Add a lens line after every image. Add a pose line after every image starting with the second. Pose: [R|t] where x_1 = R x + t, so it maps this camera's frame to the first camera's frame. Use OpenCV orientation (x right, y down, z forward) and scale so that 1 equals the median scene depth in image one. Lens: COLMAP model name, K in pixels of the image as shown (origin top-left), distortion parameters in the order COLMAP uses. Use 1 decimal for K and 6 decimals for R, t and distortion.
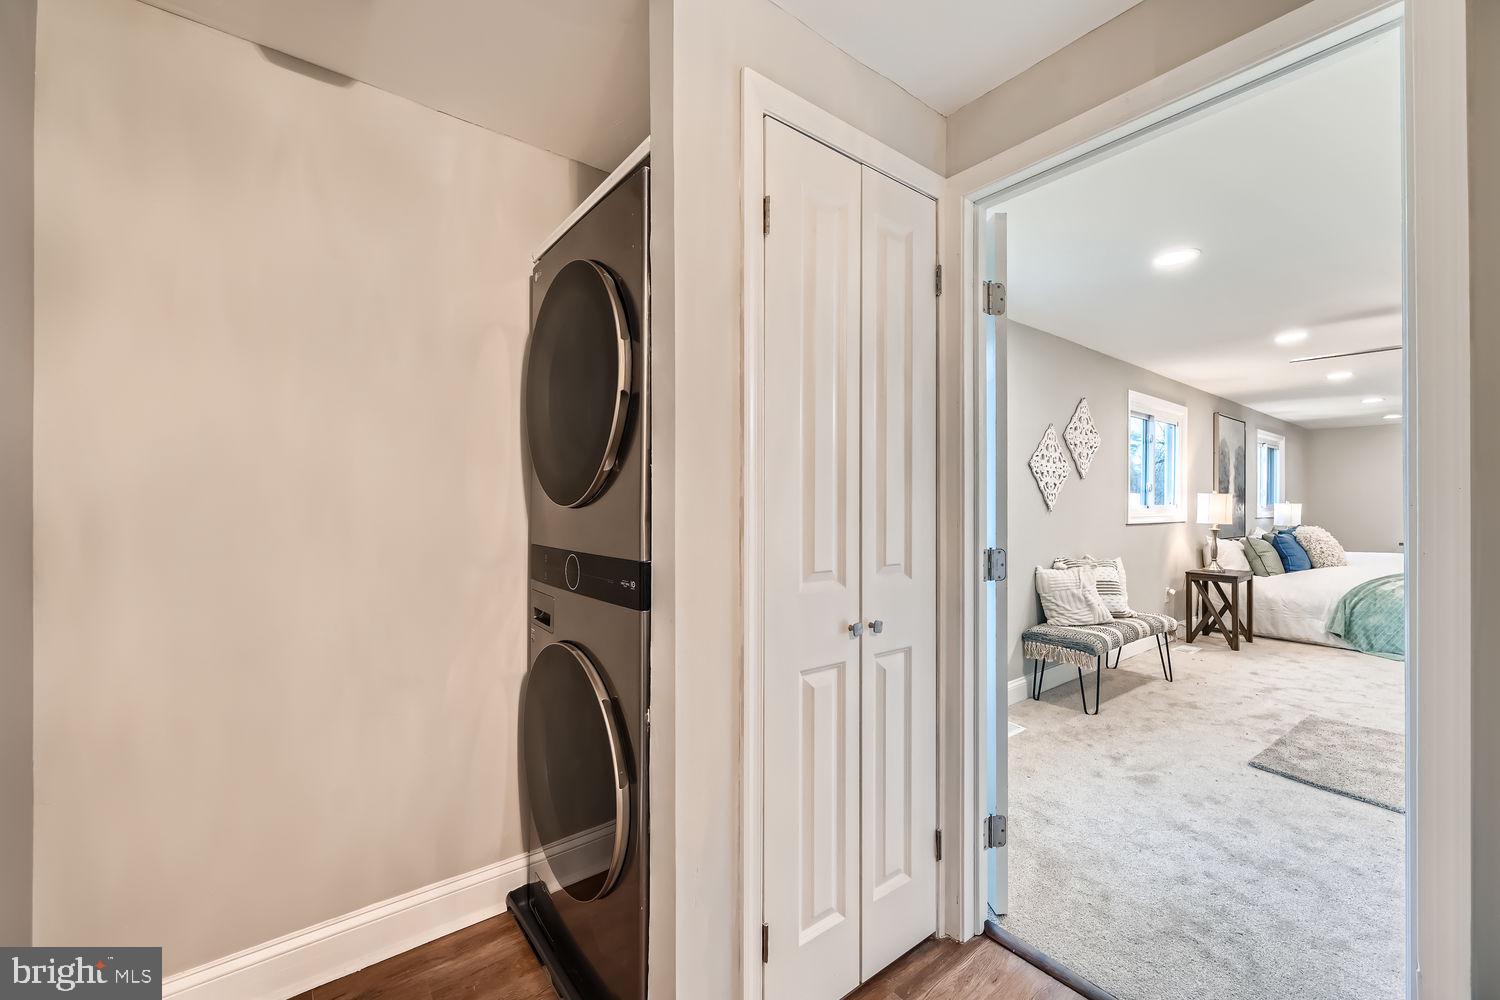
lens RADIAL K [[597.6, 0, 751.3], [0, 597.6, 501.7], [0, 0, 1]] dist [-0.000079, 0.000373]
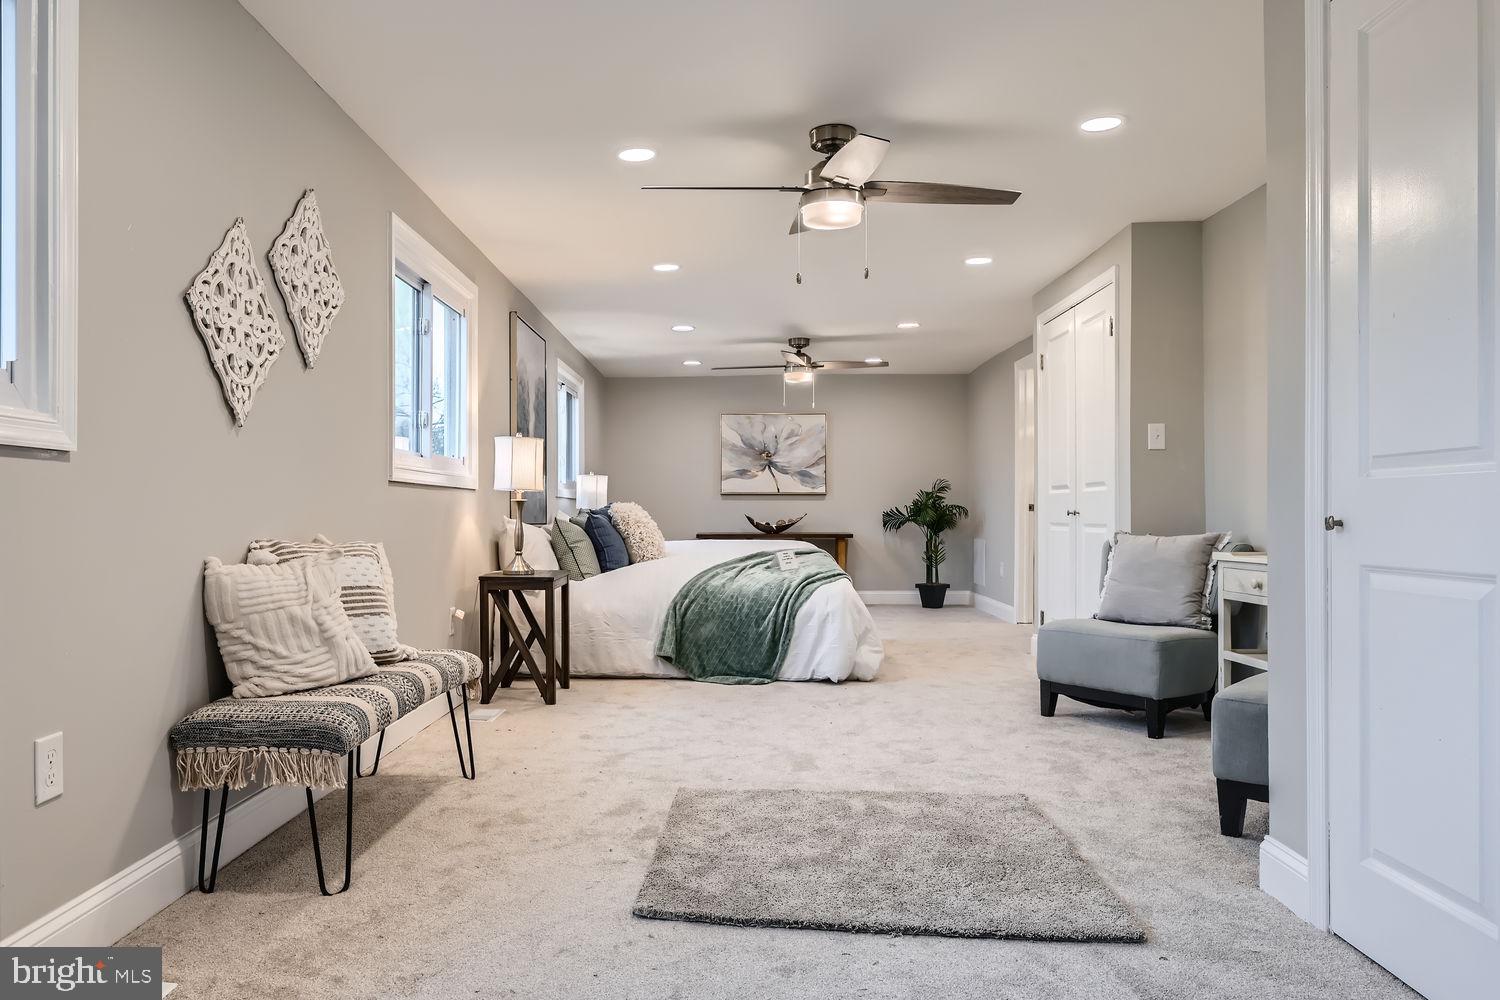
lens RADIAL K [[1059.0, 0, 696.1], [0, 1059.0, 514.0], [0, 0, 1]] dist [-0.007928, 0.002212]
pose [[0.646882, -0.005461, 0.762571, 0.143532], [0.004883, 0.999984, 0.003020, 0.075351], [-0.762575, 0.001770, 0.646898, 0.279296]]
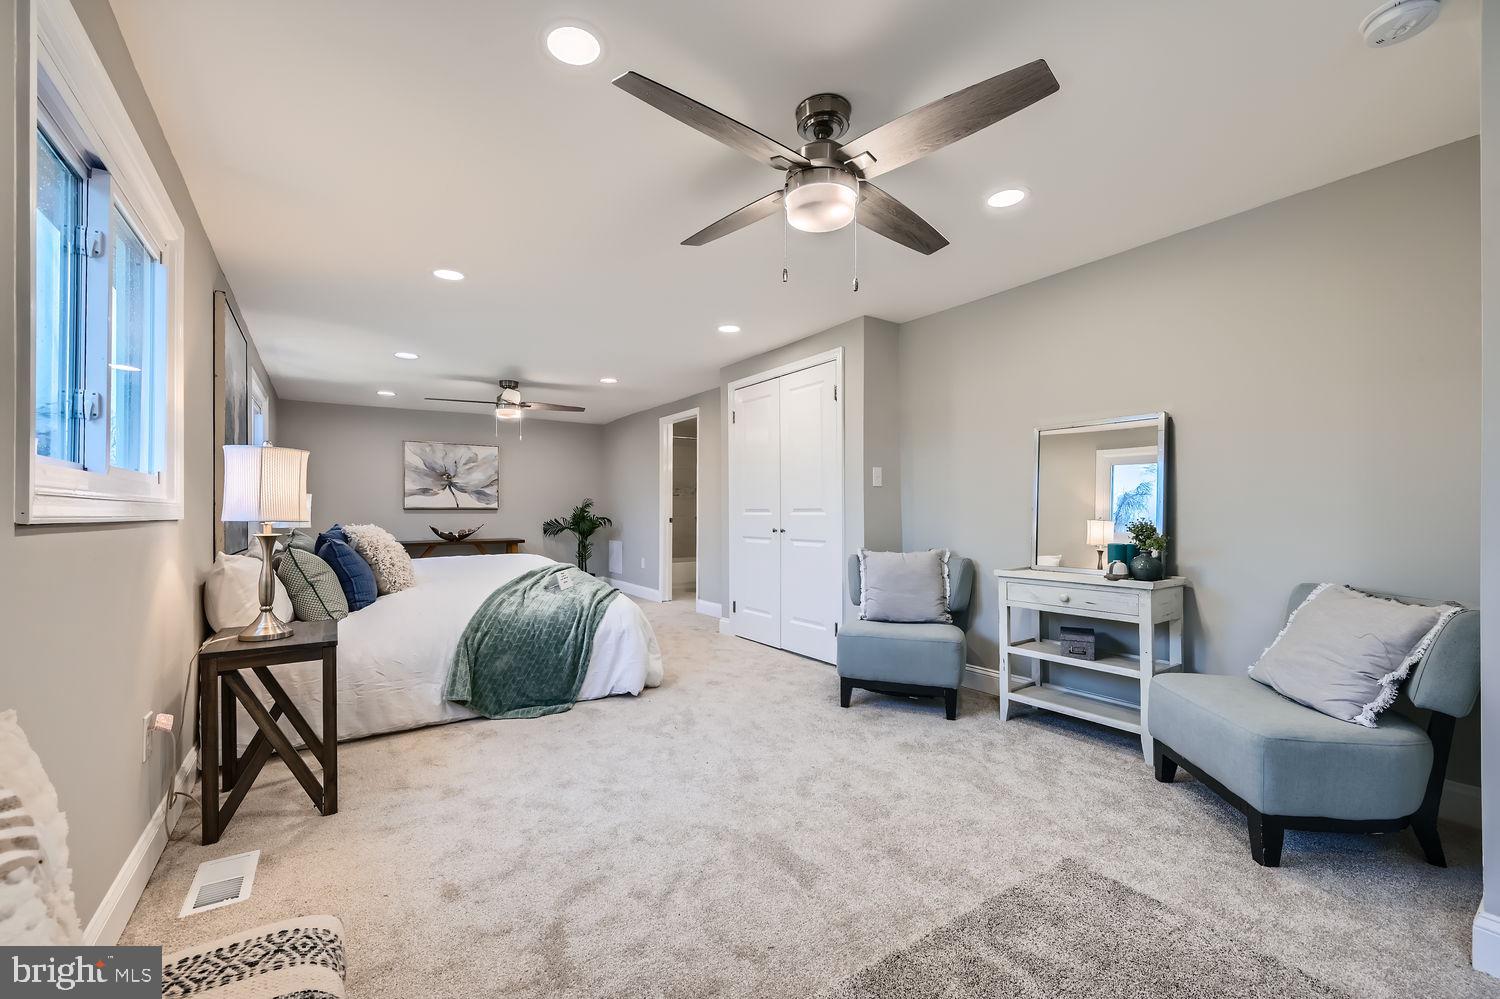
lens RADIAL K [[597.6, 0, 746.5], [0, 597.6, 507.7], [0, 0, 1]] dist [-0.000079, 0.000373]
pose [[0.053284, 0.001764, 0.998578, 0.498342], [0.004778, 0.999987, -0.002021, 0.039260], [-0.998568, 0.004879, 0.053275, 0.850458]]
